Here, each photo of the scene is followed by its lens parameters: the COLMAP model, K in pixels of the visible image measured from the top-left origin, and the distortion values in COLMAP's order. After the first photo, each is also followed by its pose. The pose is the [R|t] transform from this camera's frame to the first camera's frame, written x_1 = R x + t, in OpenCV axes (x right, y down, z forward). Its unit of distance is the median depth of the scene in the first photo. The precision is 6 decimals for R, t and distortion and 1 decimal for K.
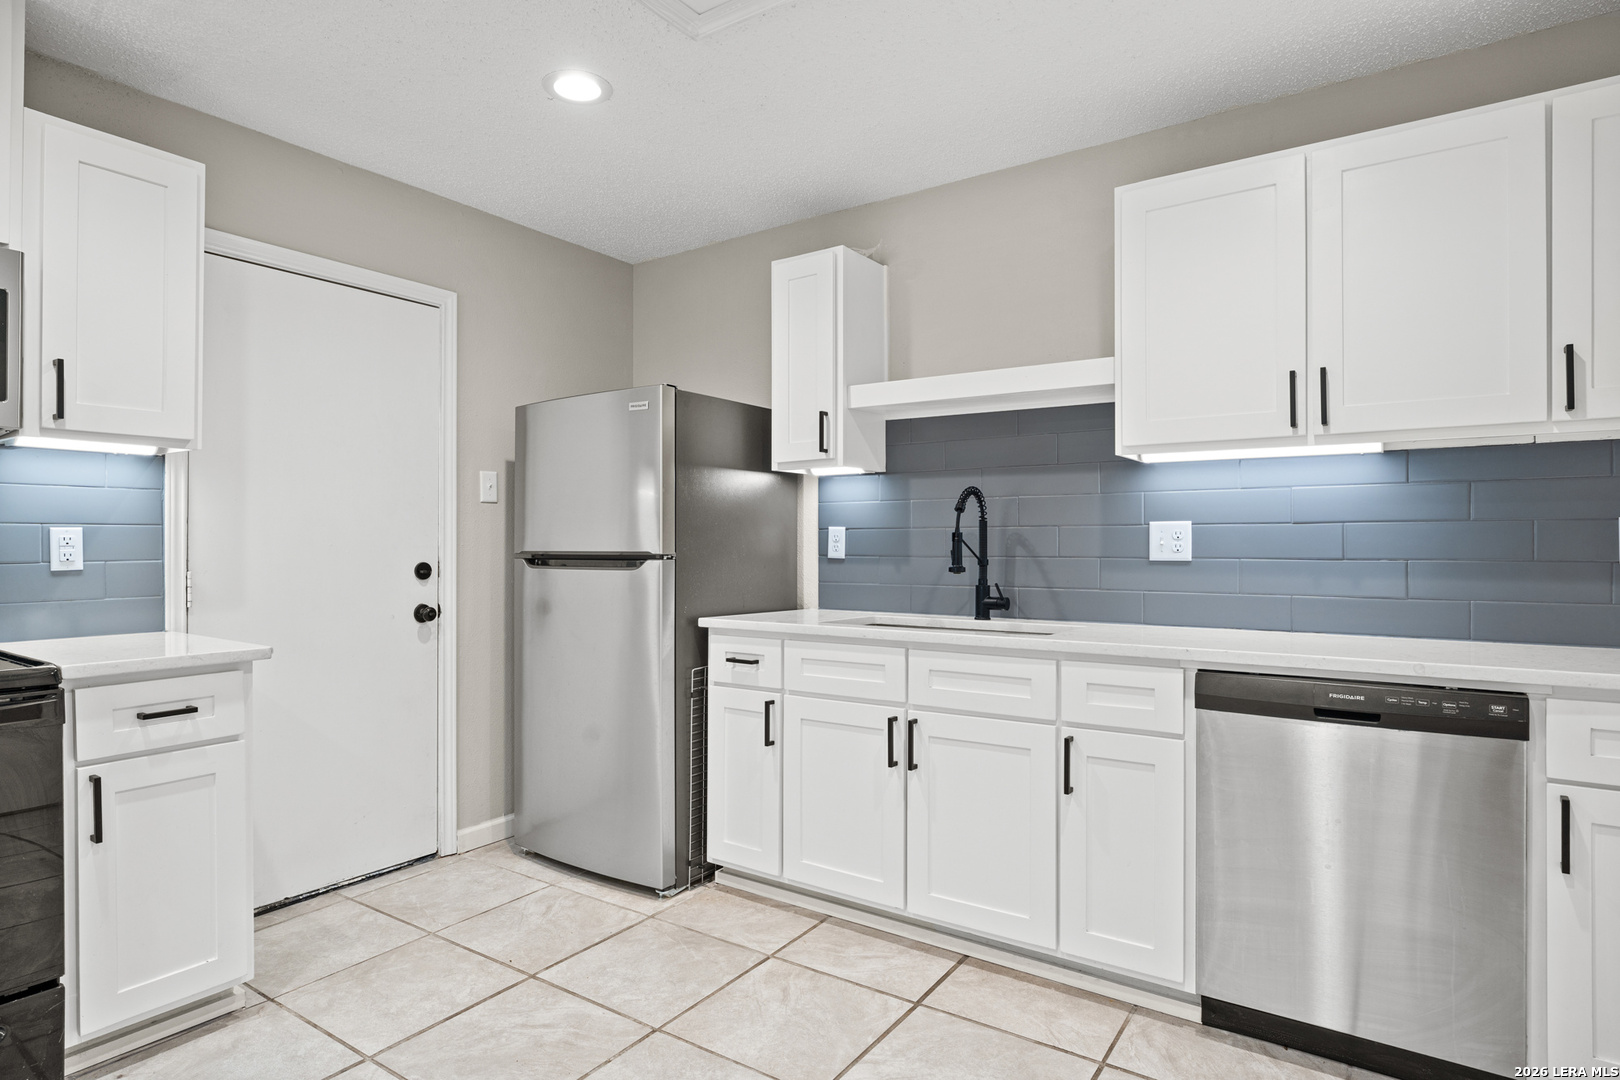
lens RADIAL K [[874.5, 0, 807.4], [0, 874.5, 542.2], [0, 0, 1]] dist [-0.016899, 0.001794]
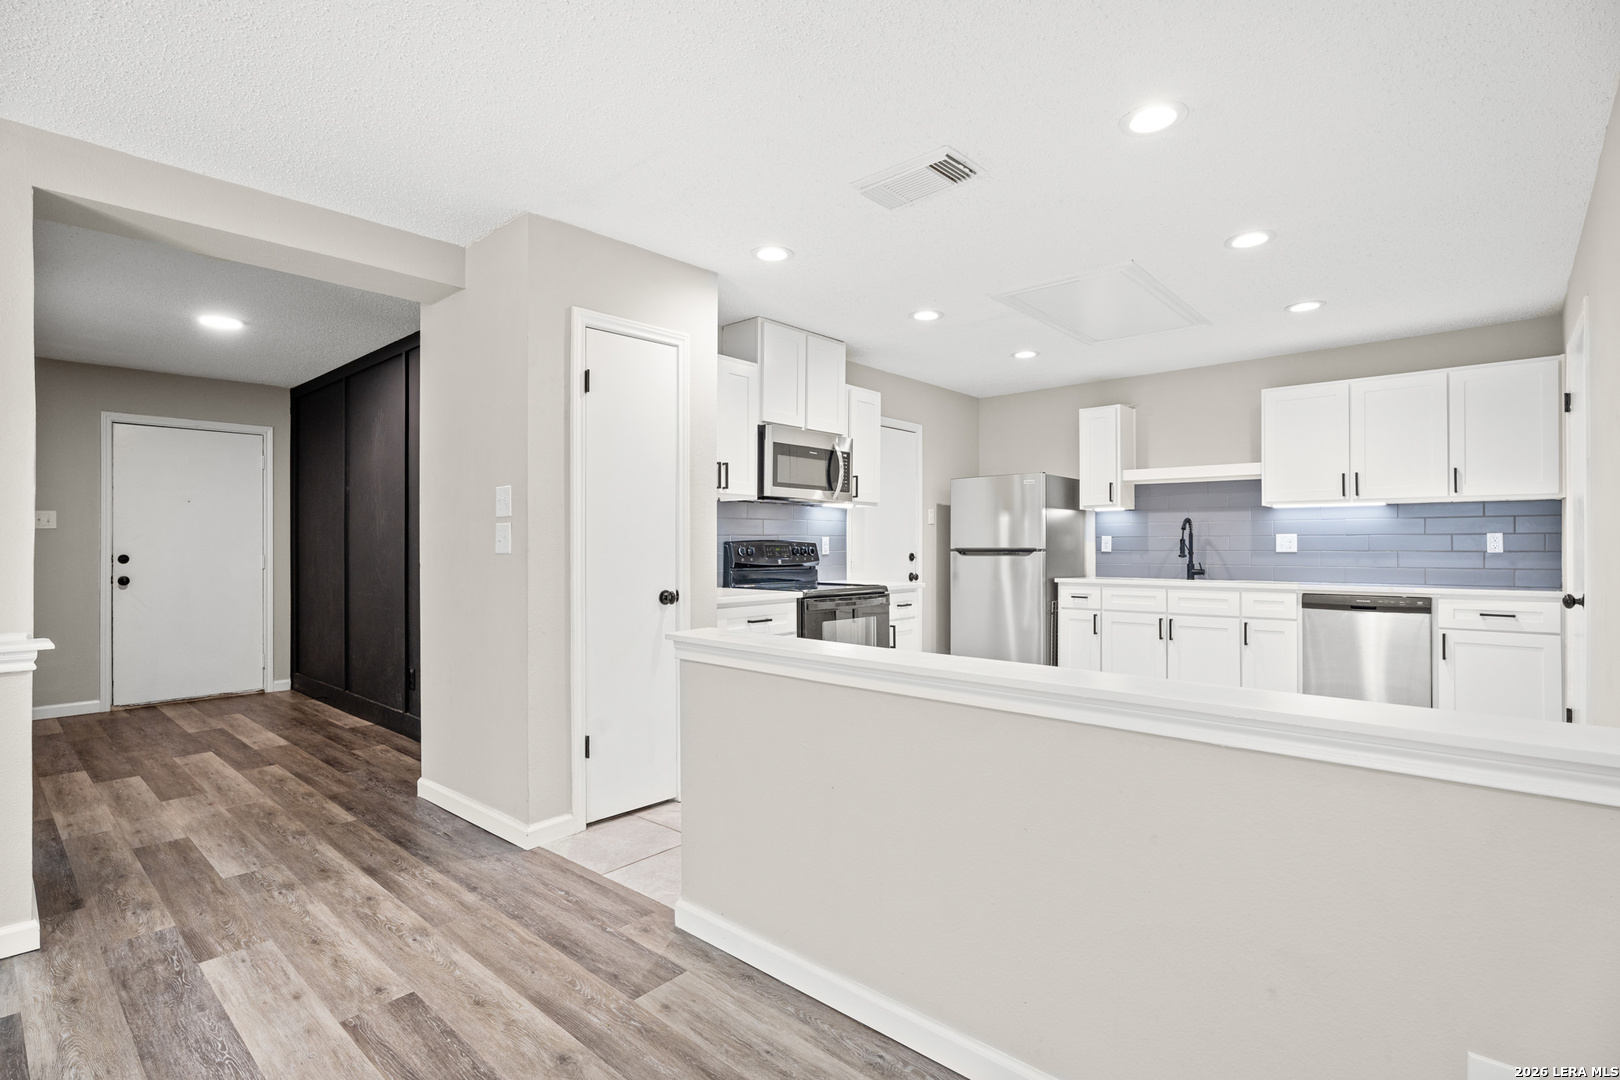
lens RADIAL K [[775.8, 0, 808.5], [0, 775.8, 538.5], [0, 0, 1]] dist [-0.008358, 0.000403]
pose [[0.992397, 0.000897, -0.123072, -0.503085], [-0.002092, 0.999952, -0.009584, 0.007551], [0.123057, 0.009768, 0.992351, -1.011346]]
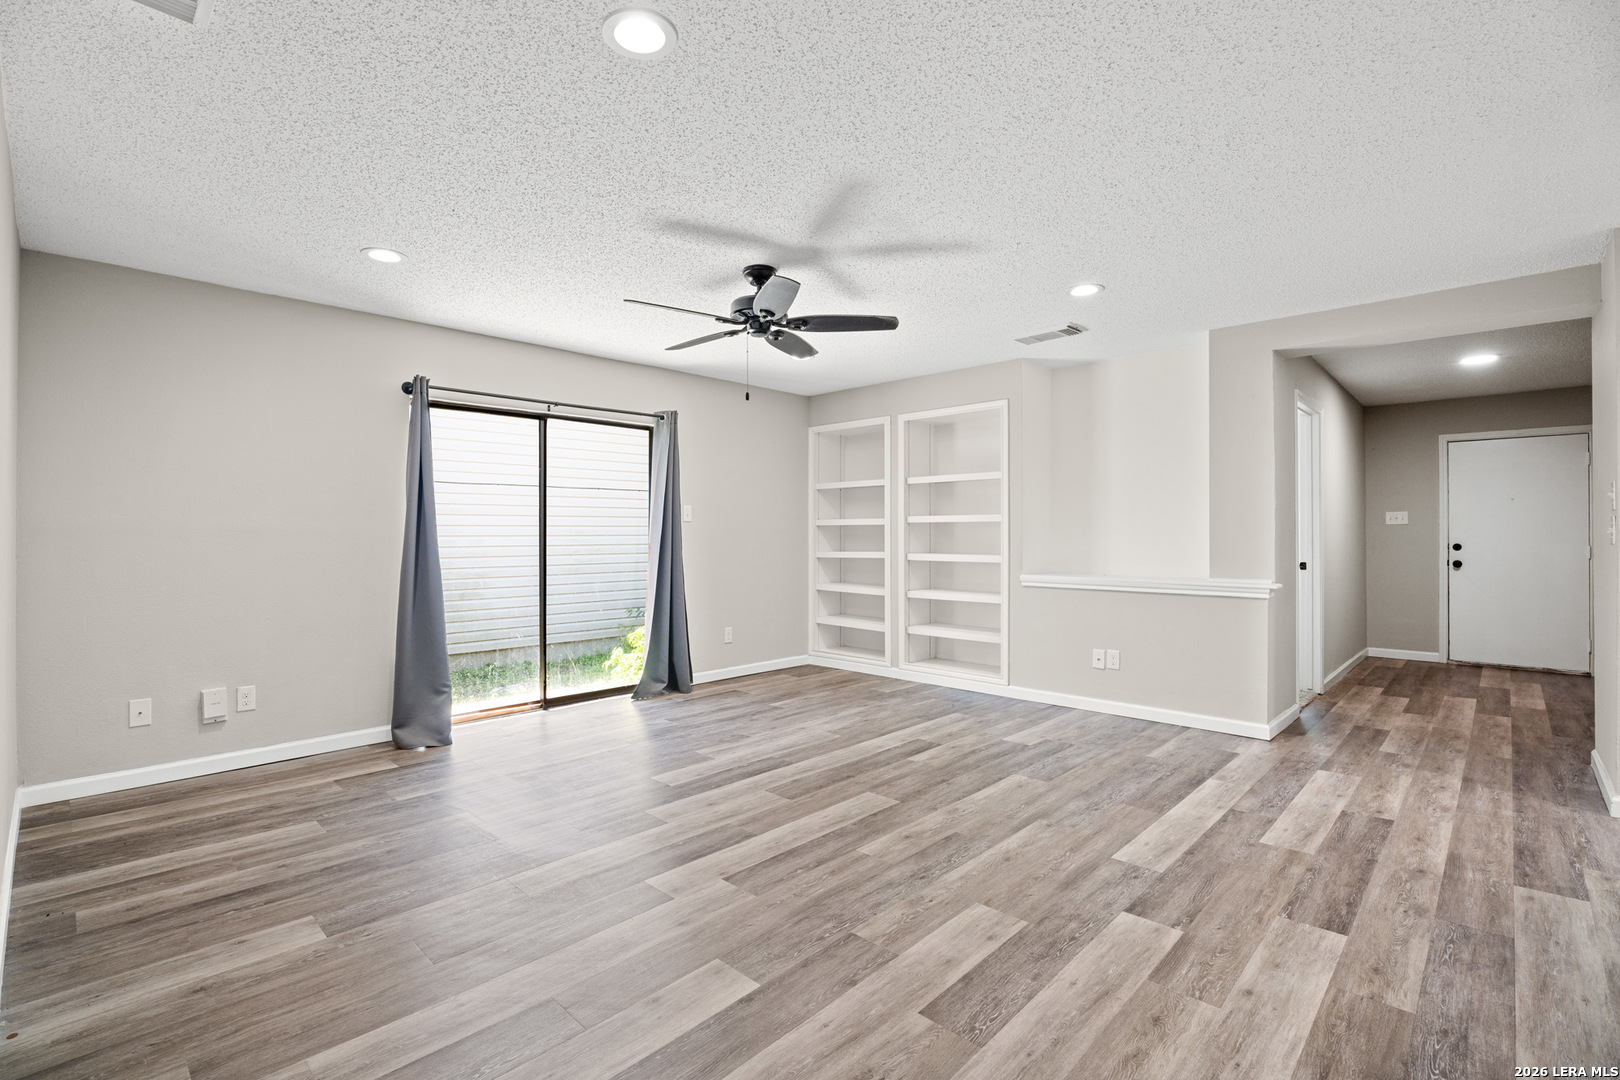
lens RADIAL K [[739.8, 0, 792.1], [0, 739.8, 528.6], [0, 0, 1]] dist [-0.021821, 0.000033]
pose [[-0.164728, -0.006519, -0.986317, 0.219392], [-0.004605, 0.999972, -0.005840, 0.008469], [0.986328, 0.003580, -0.164754, -1.031399]]
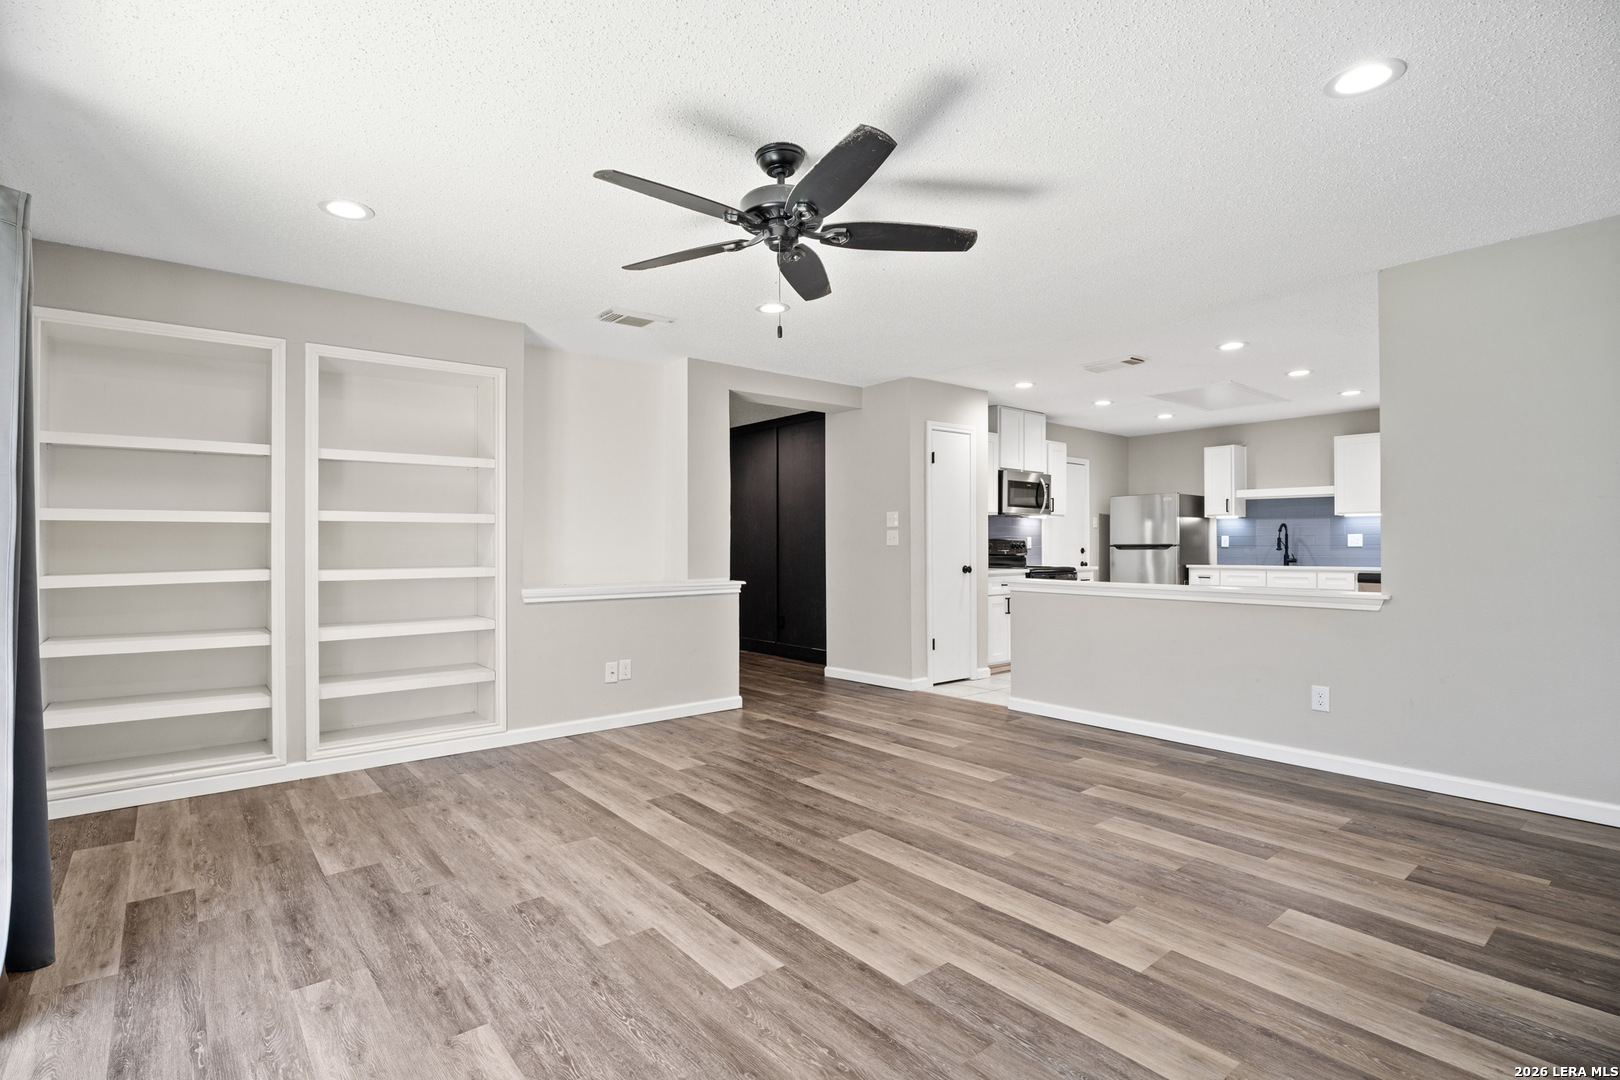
lens RADIAL K [[775.8, 0, 804.6], [0, 775.8, 538.8], [0, 0, 1]] dist [-0.008358, 0.000403]
pose [[0.962921, -0.001547, -0.269777, -0.713829], [-0.001068, 0.999954, -0.009546, 0.020908], [0.269780, 0.009480, 0.962875, -2.127989]]
